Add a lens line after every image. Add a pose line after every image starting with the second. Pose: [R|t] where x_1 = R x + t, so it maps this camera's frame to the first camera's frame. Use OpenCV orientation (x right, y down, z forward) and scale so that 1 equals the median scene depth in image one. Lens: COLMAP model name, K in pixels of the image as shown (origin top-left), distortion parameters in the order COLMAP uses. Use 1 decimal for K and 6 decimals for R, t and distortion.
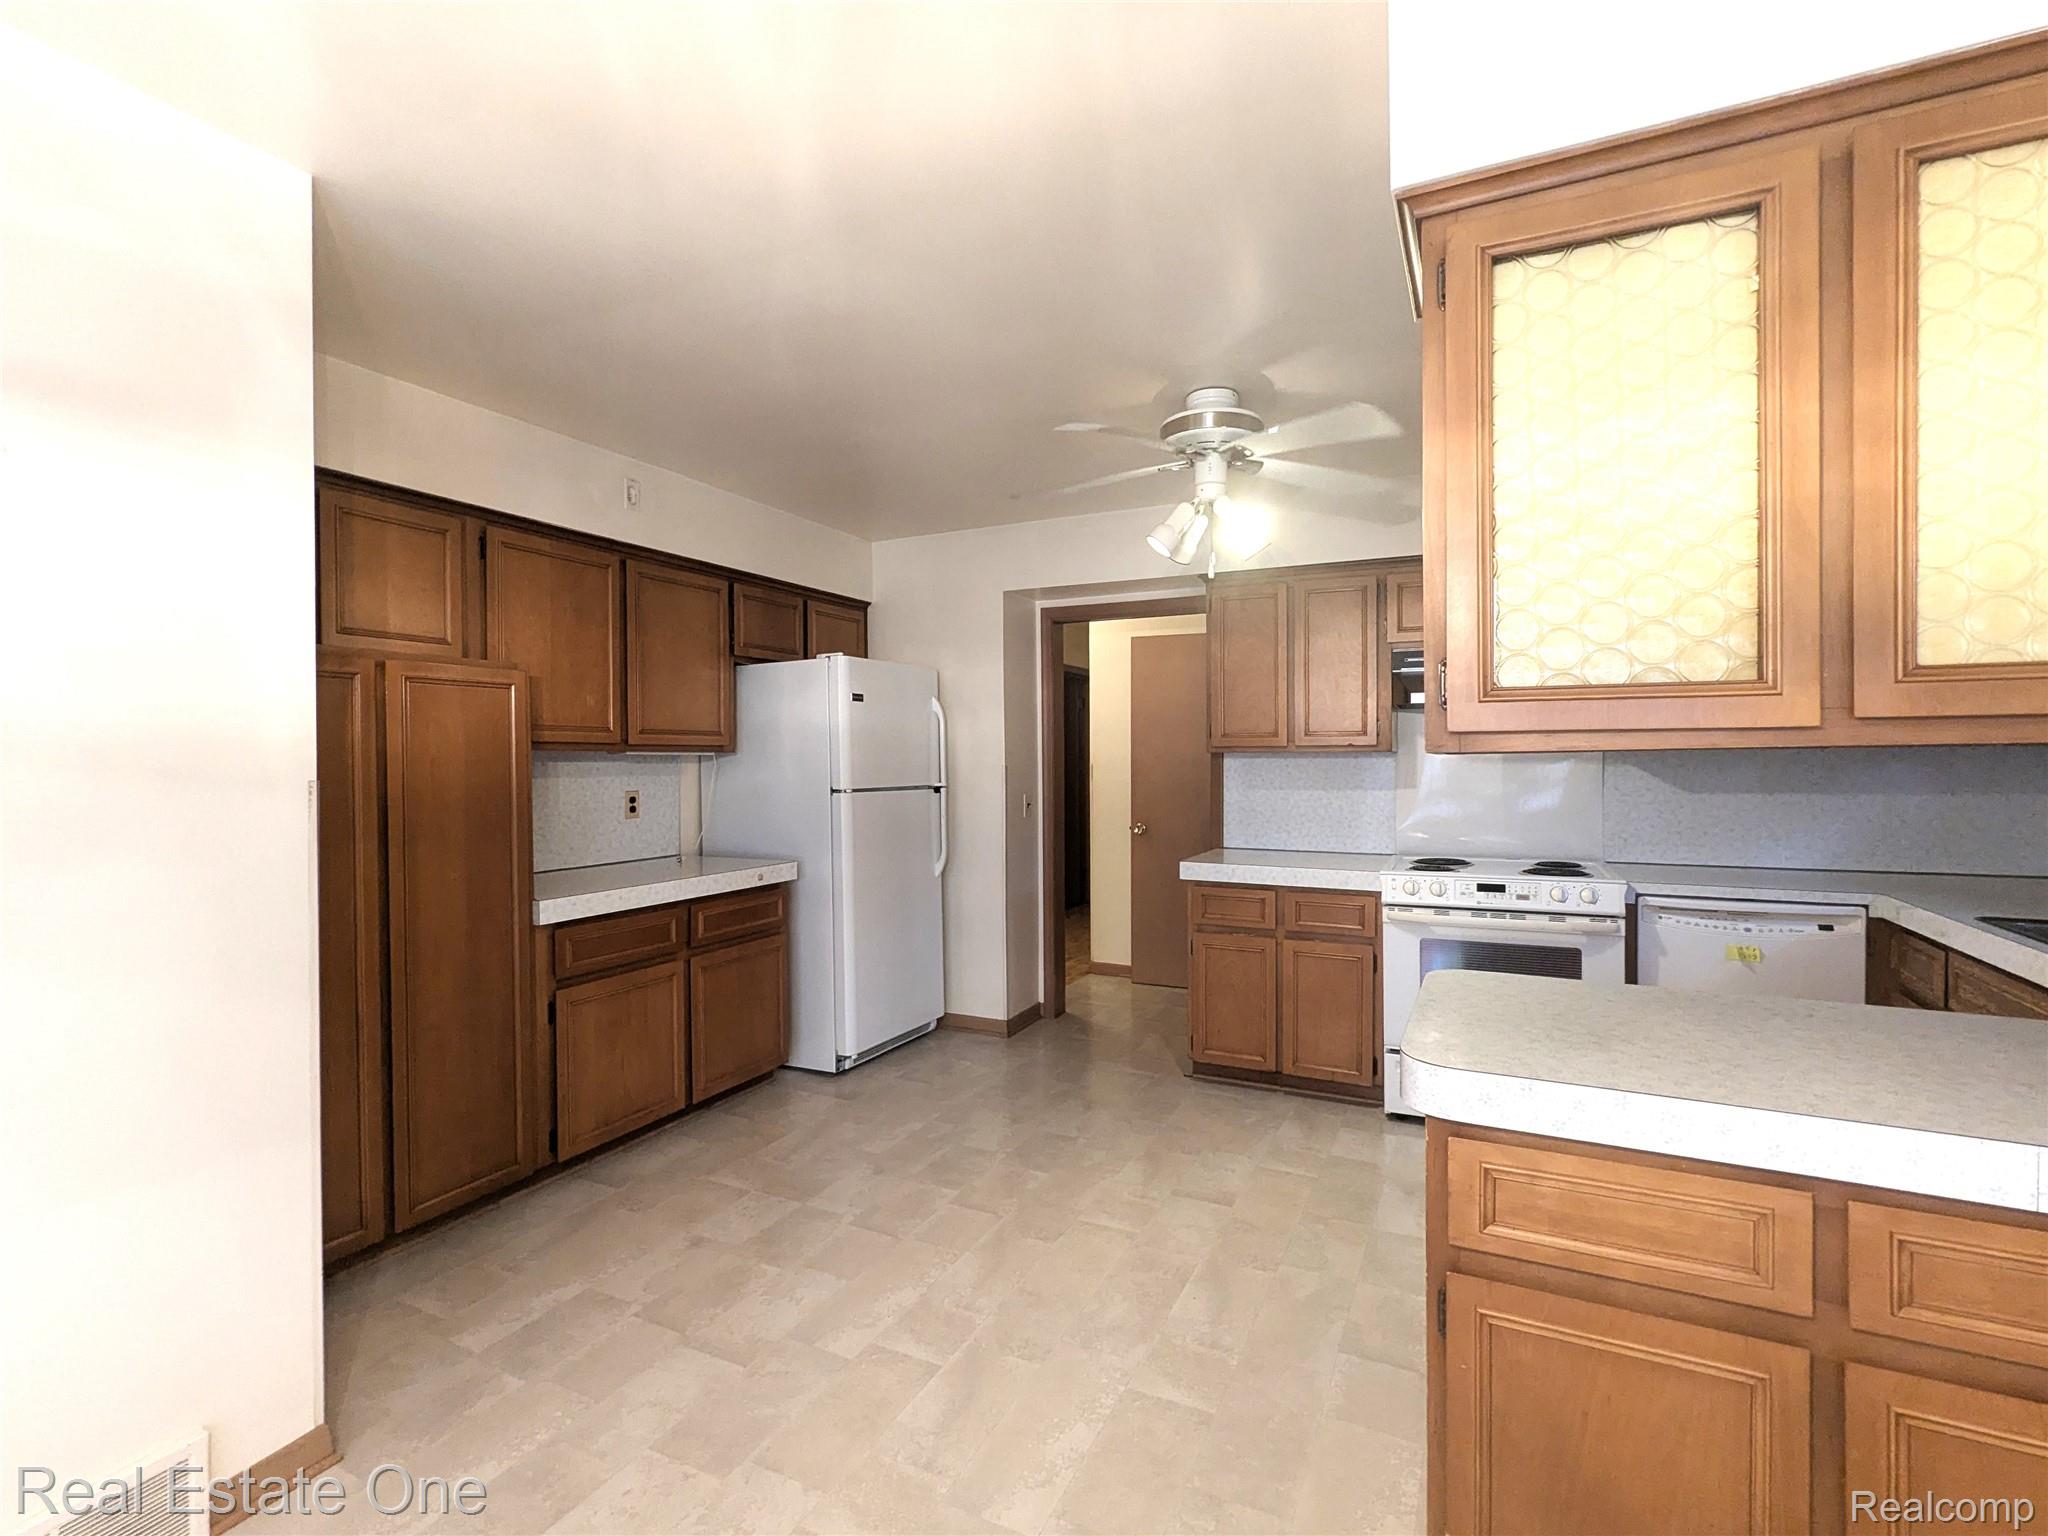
lens RADIAL K [[964.9, 0, 1023.8], [0, 964.9, 766.5], [0, 0, 1]] dist [-0.004176, 0.002396]
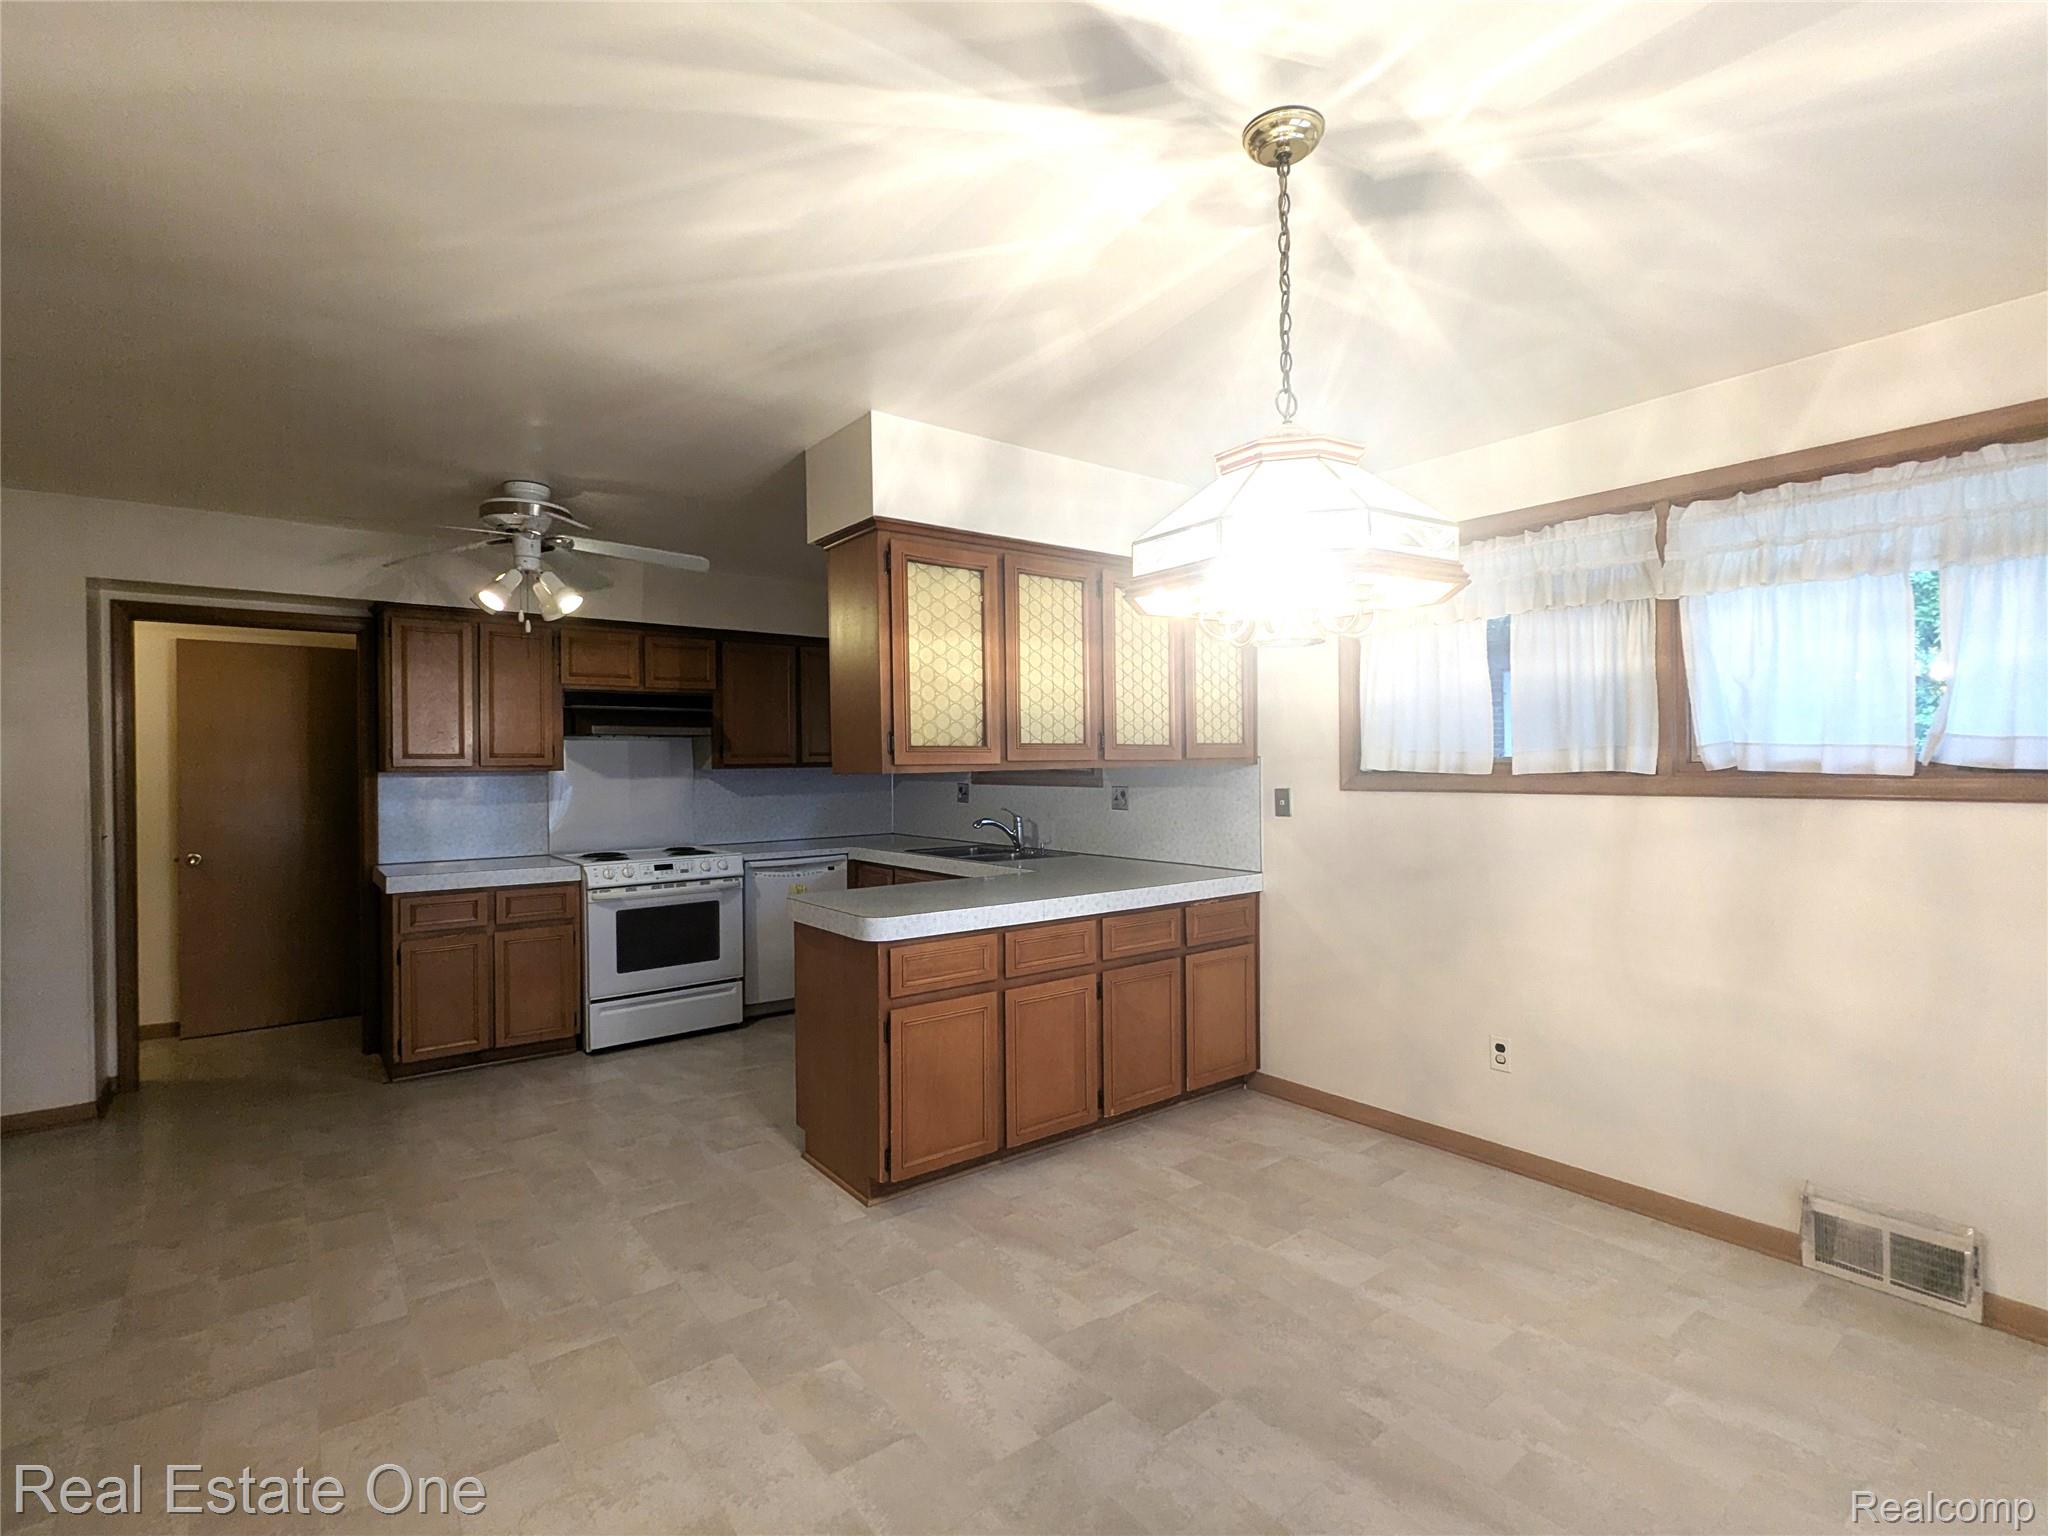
lens RADIAL K [[964.8, 0, 1026.2], [0, 964.8, 771.8], [0, 0, 1]] dist [-0.001888, 0.001272]
pose [[0.438752, -0.007651, 0.898575, -0.554774], [0.016080, 0.999870, 0.000662, -0.006087], [-0.898464, 0.014158, 0.438819, -0.099775]]
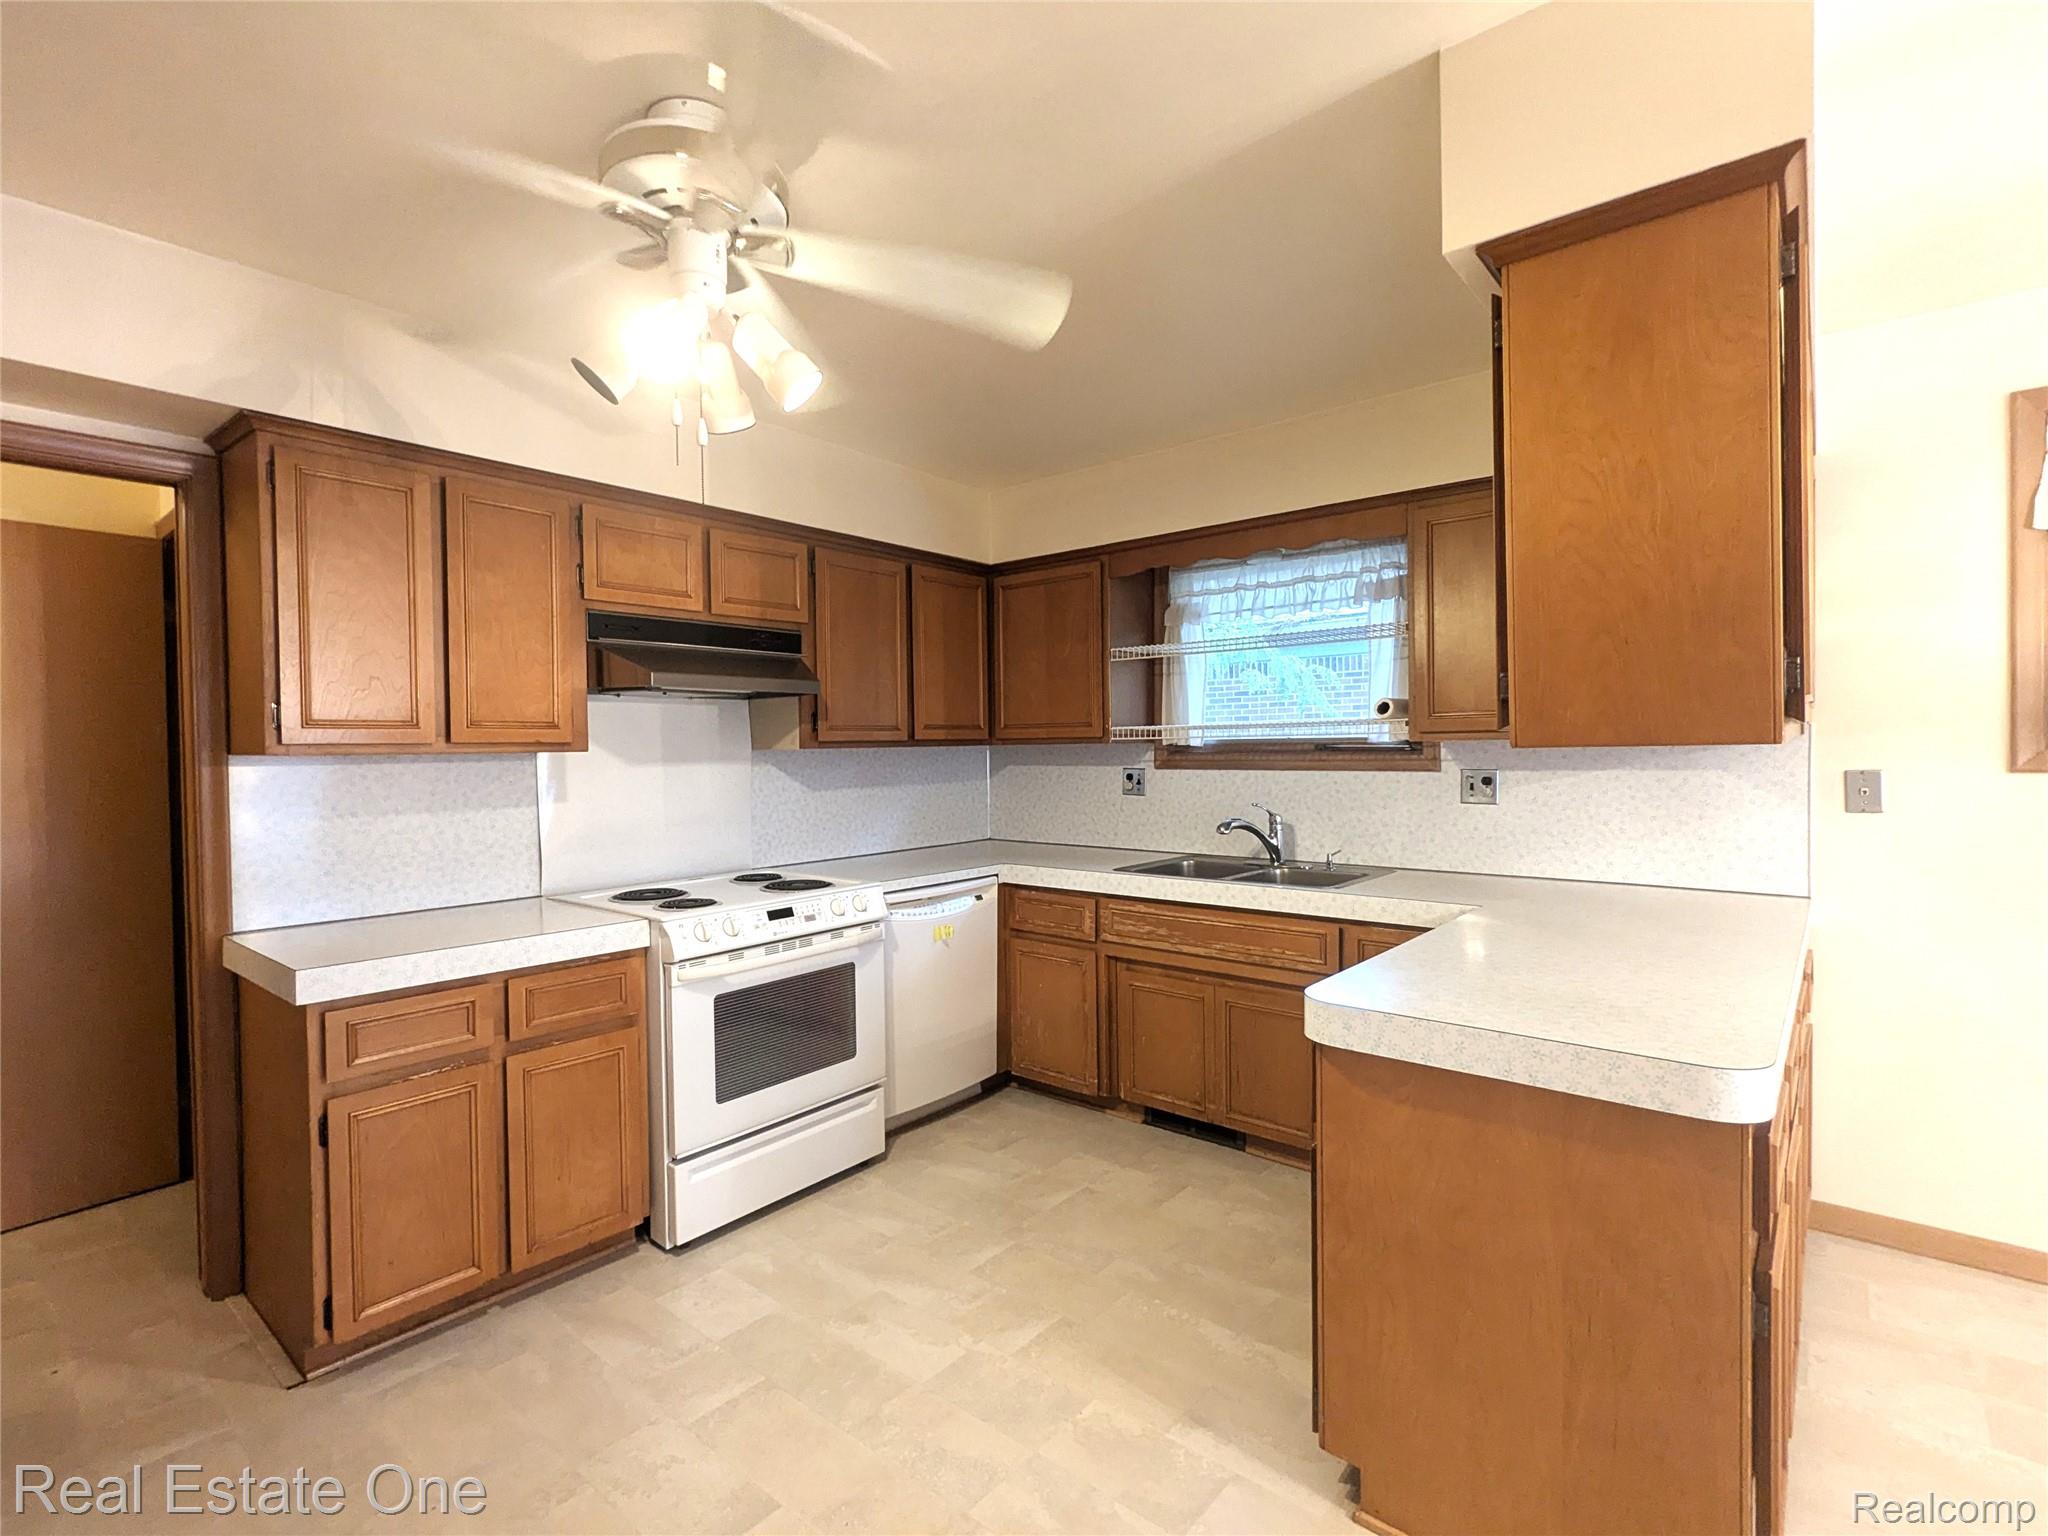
lens RADIAL K [[964.8, 0, 1026.2], [0, 964.8, 771.8], [0, 0, 1]] dist [-0.001888, 0.001272]
pose [[0.242788, -0.024296, 0.969775, -0.272046], [0.022703, 0.999555, 0.019358, -0.008308], [-0.969814, 0.017316, 0.243232, 0.592850]]
